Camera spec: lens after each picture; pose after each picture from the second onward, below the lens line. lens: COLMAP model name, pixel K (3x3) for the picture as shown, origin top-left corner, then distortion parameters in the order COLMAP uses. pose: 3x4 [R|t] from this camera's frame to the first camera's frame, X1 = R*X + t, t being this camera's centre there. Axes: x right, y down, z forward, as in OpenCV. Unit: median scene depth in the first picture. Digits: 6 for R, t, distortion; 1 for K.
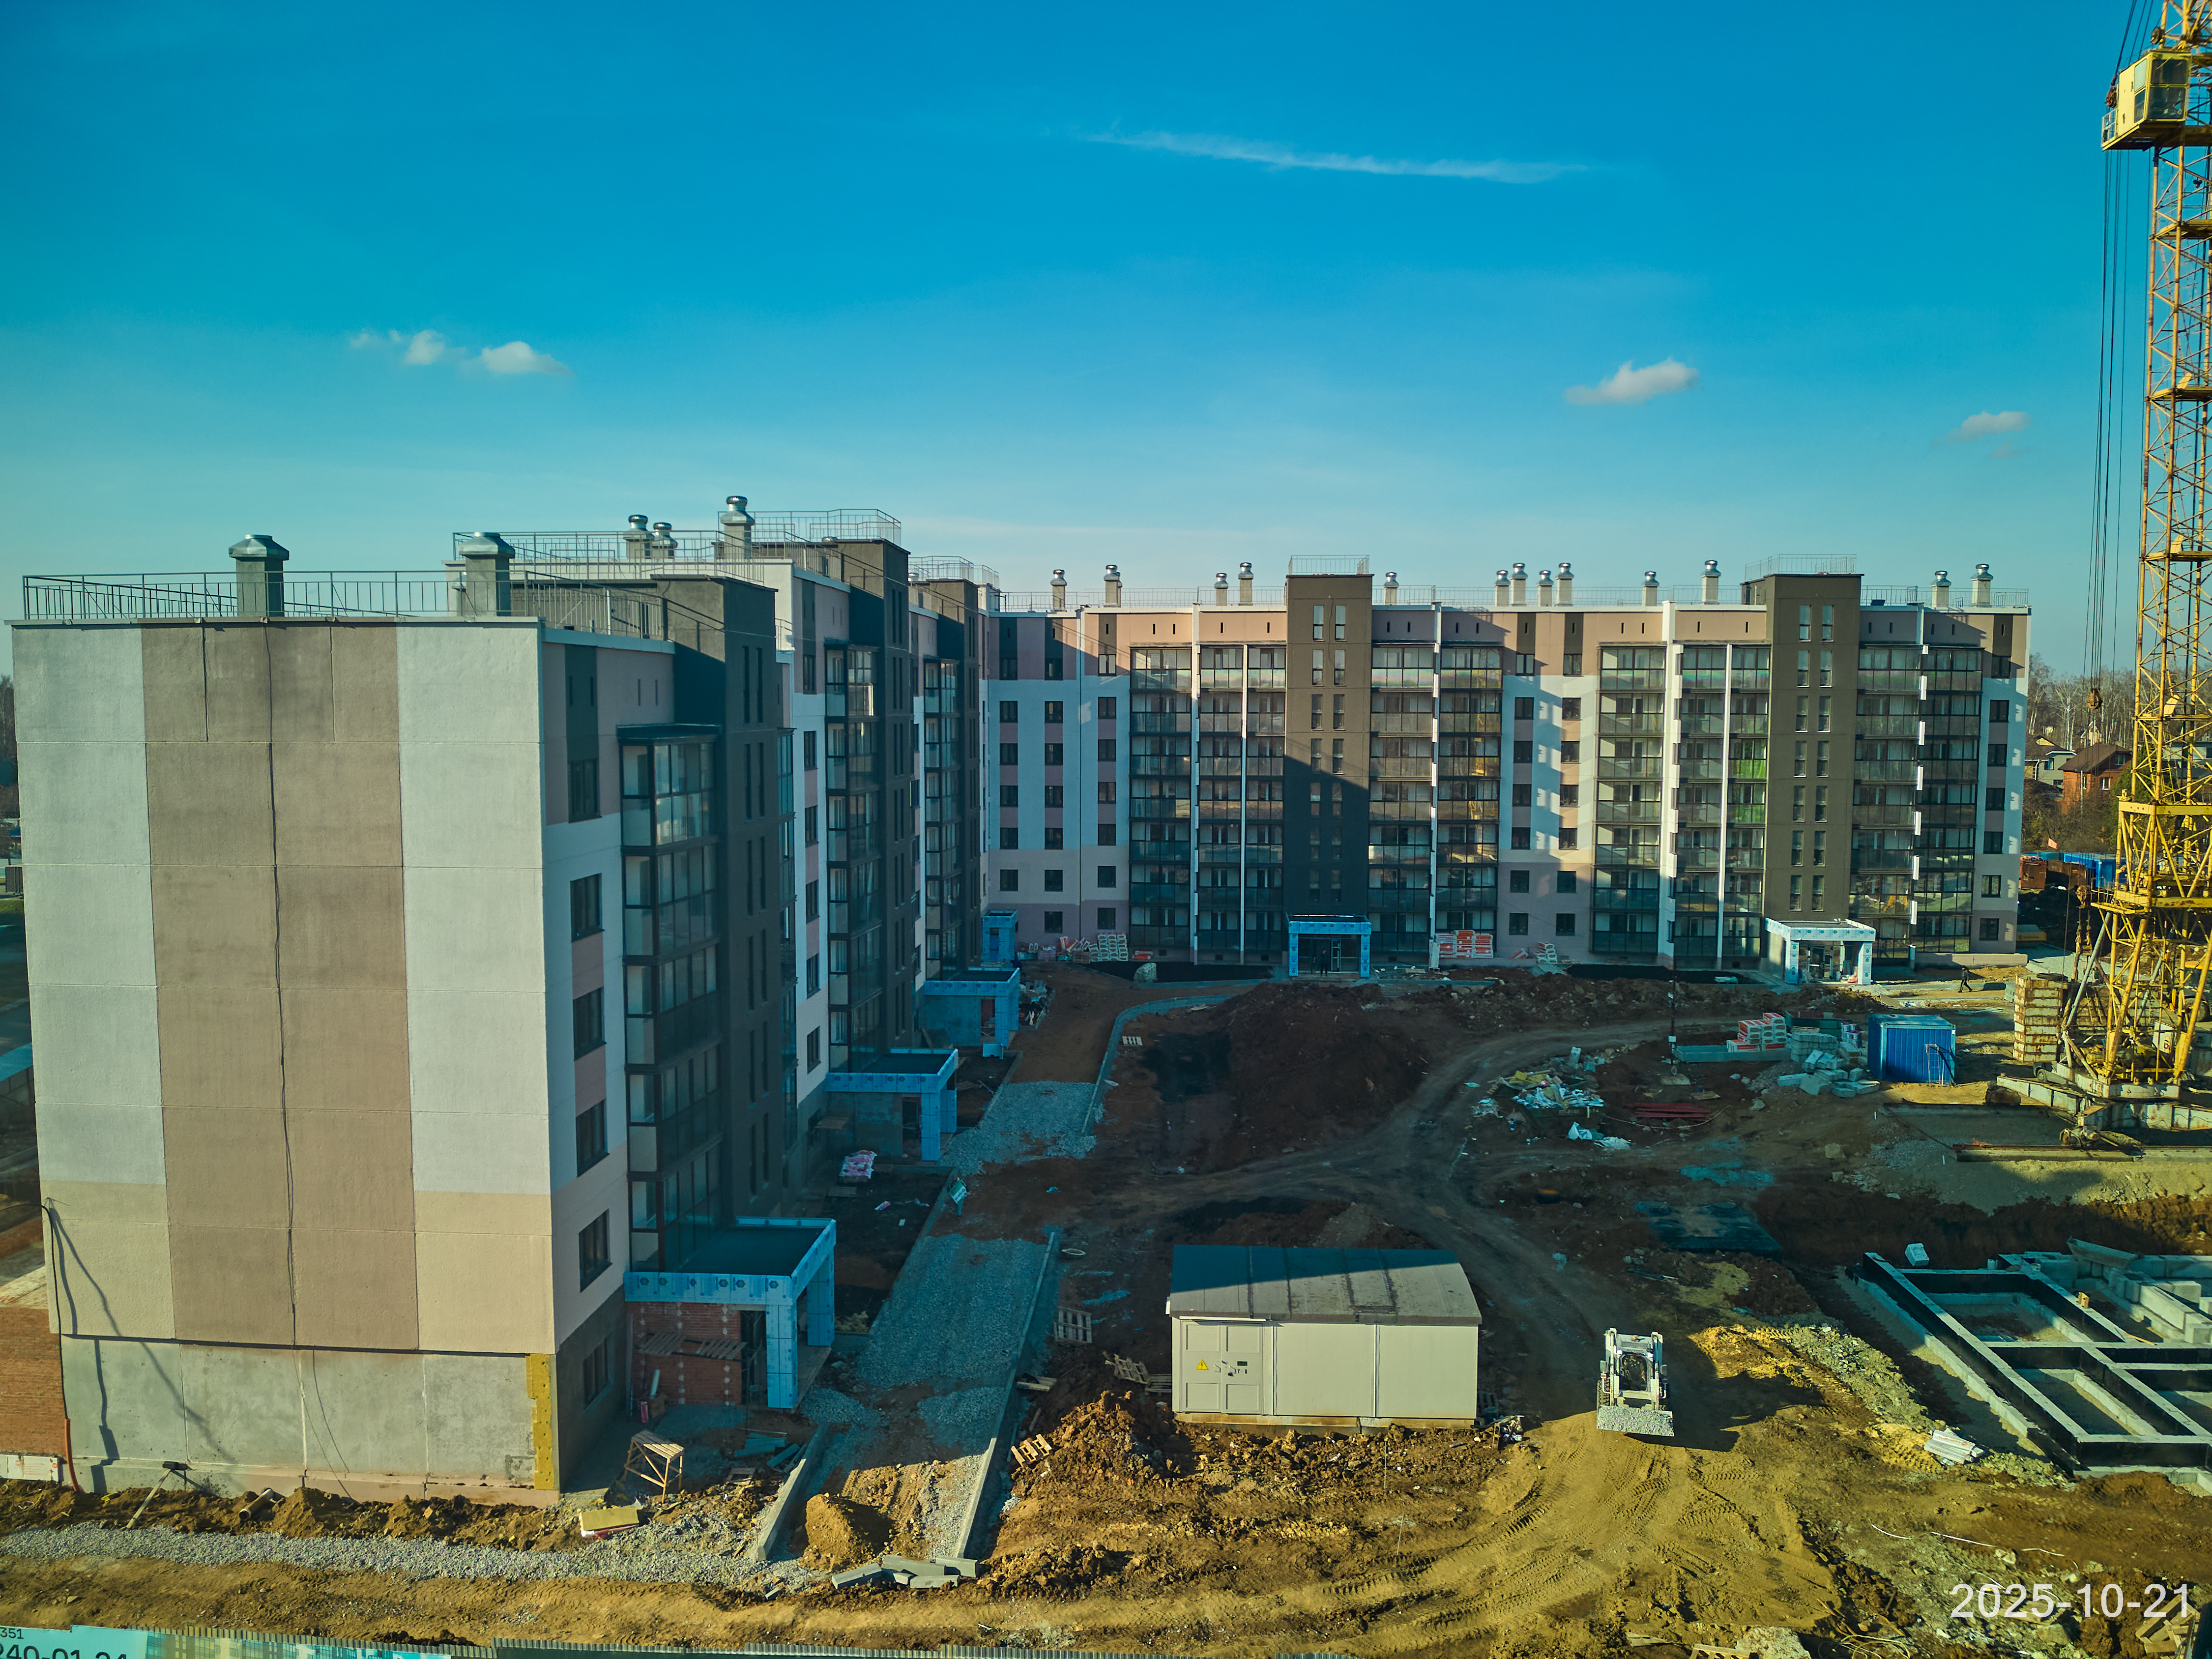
lens RADIAL K [[1627.0, 0, 1112.3], [0, 1627.0, 829.5], [0, 0, 1]] dist [0.009948, -0.080343]
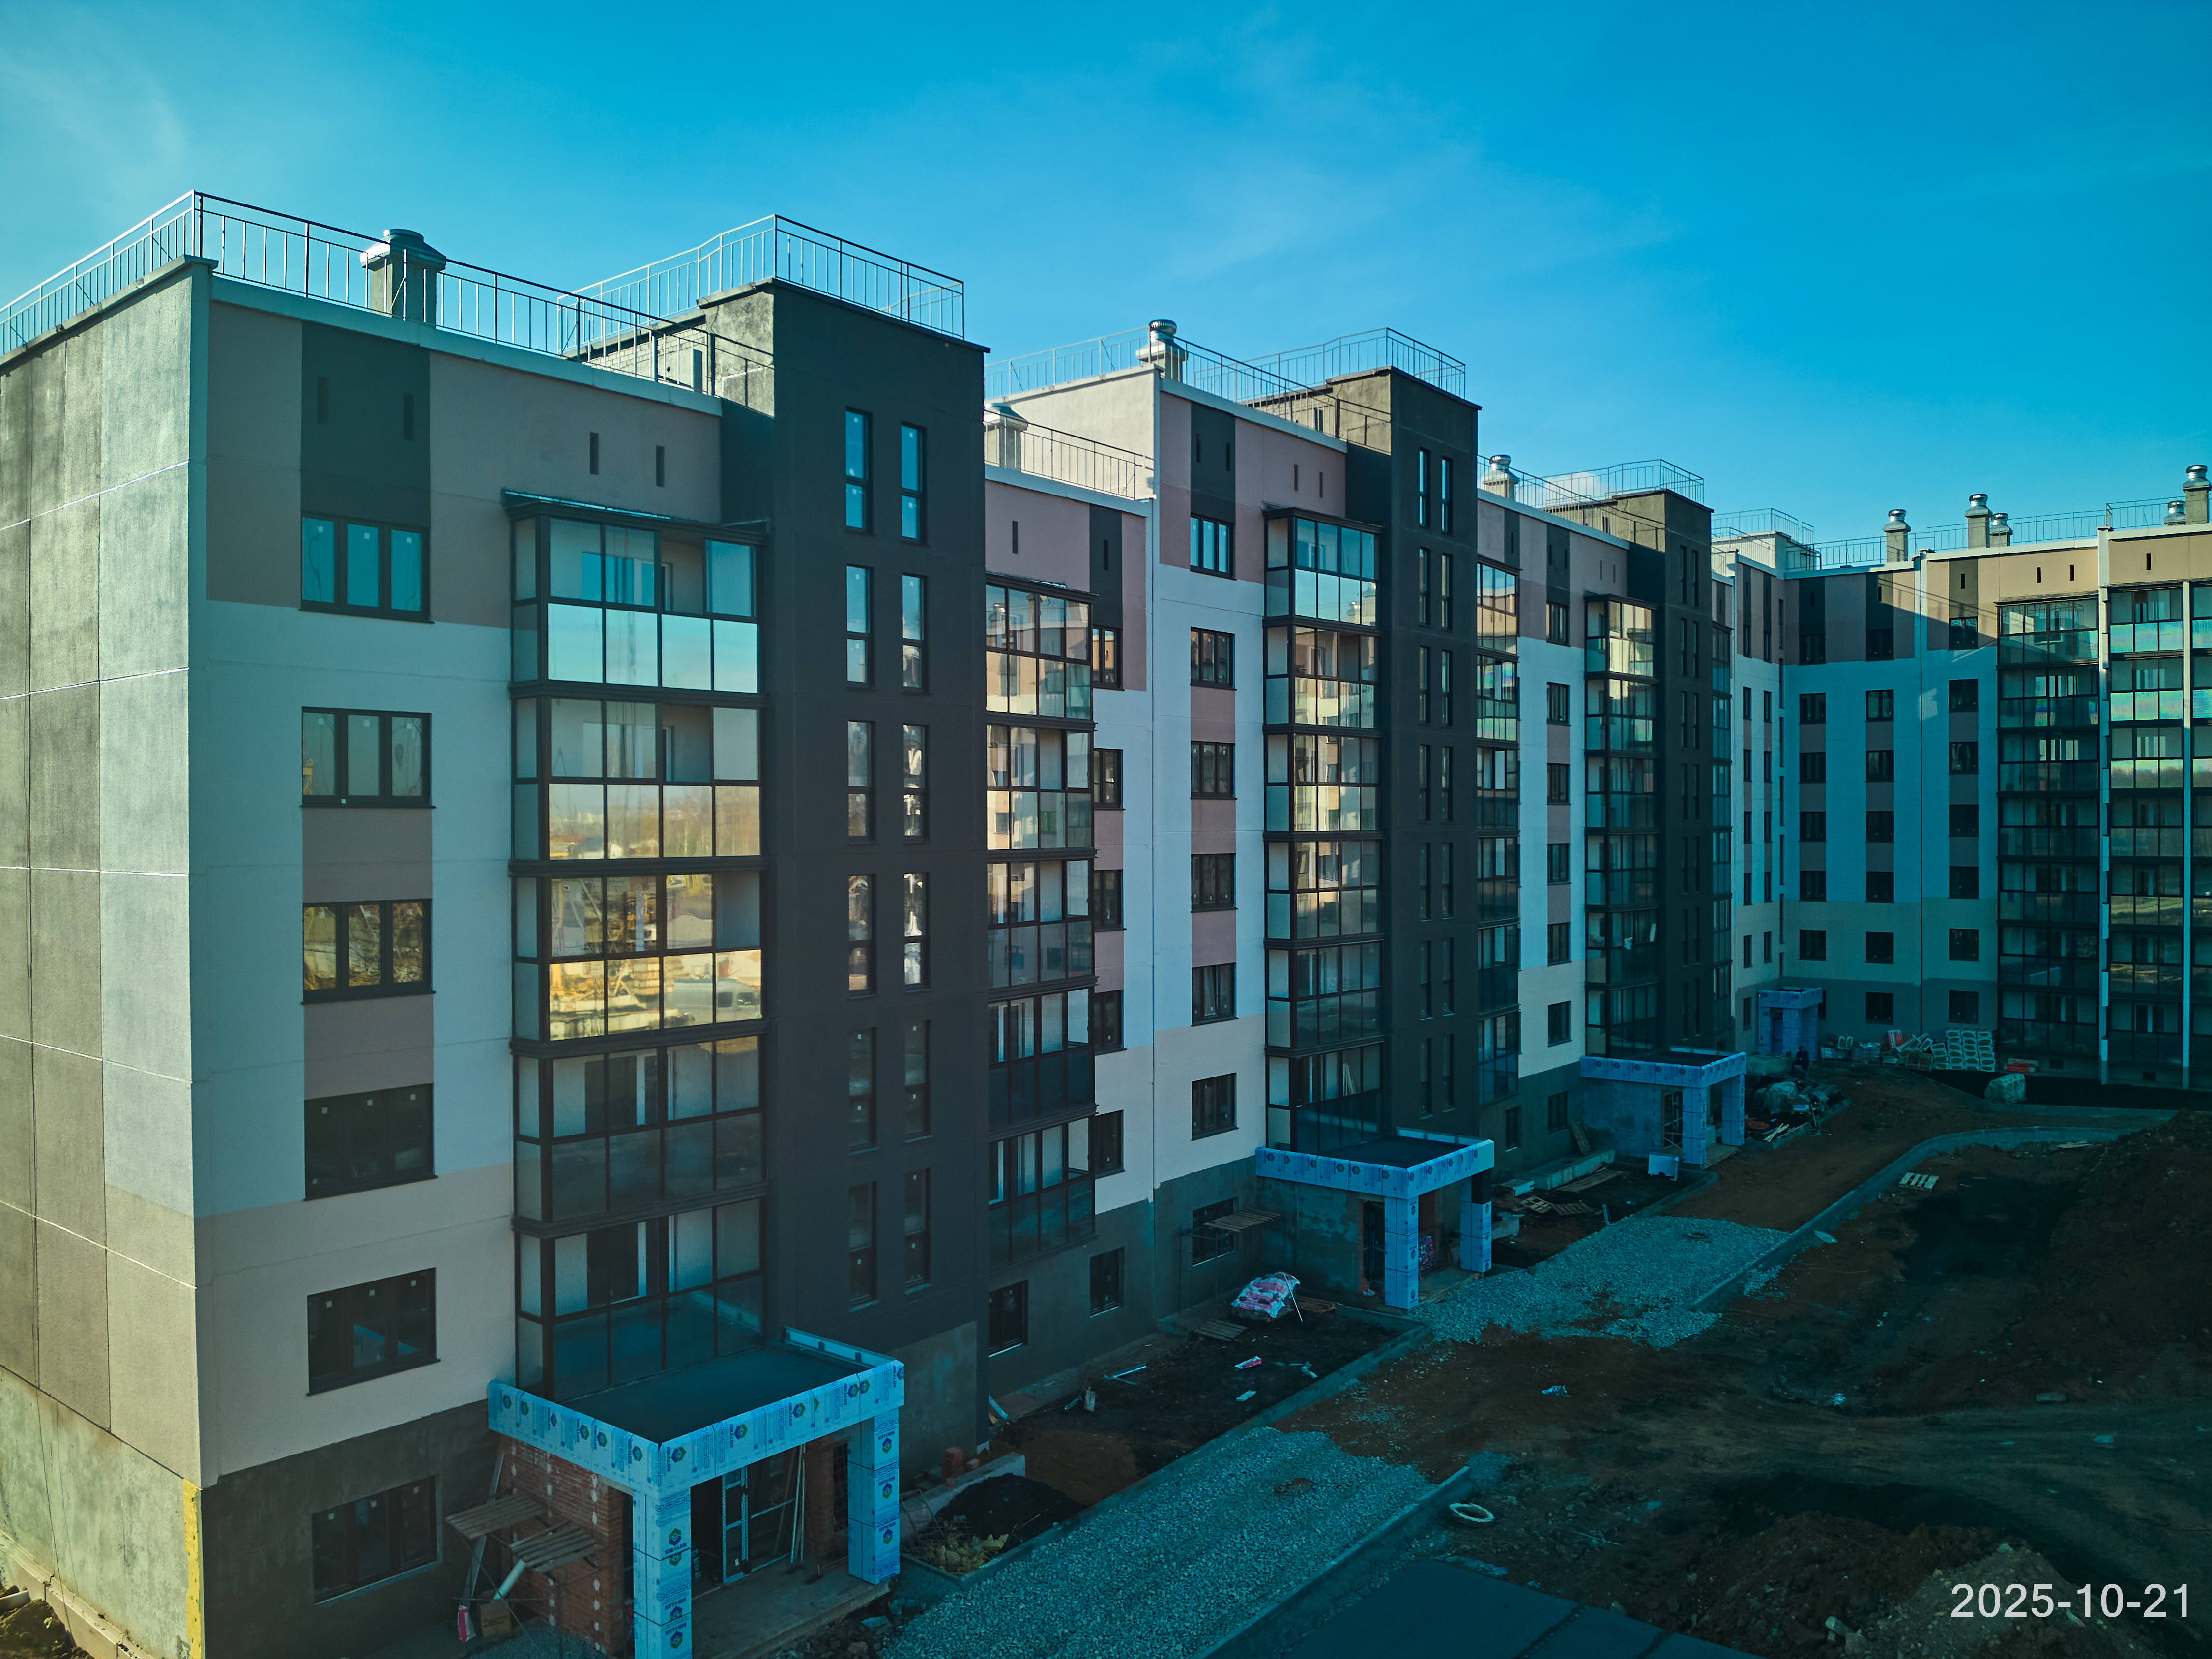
lens RADIAL K [[1627.0, 0, 1112.3], [0, 1627.0, 829.5], [0, 0, 1]] dist [0.009948, -0.080343]
pose [[0.819076, -0.002278, -0.573681, 0.151124], [-0.040071, 0.997323, -0.061172, 0.059103], [0.572284, 0.073092, 0.816791, 0.389431]]
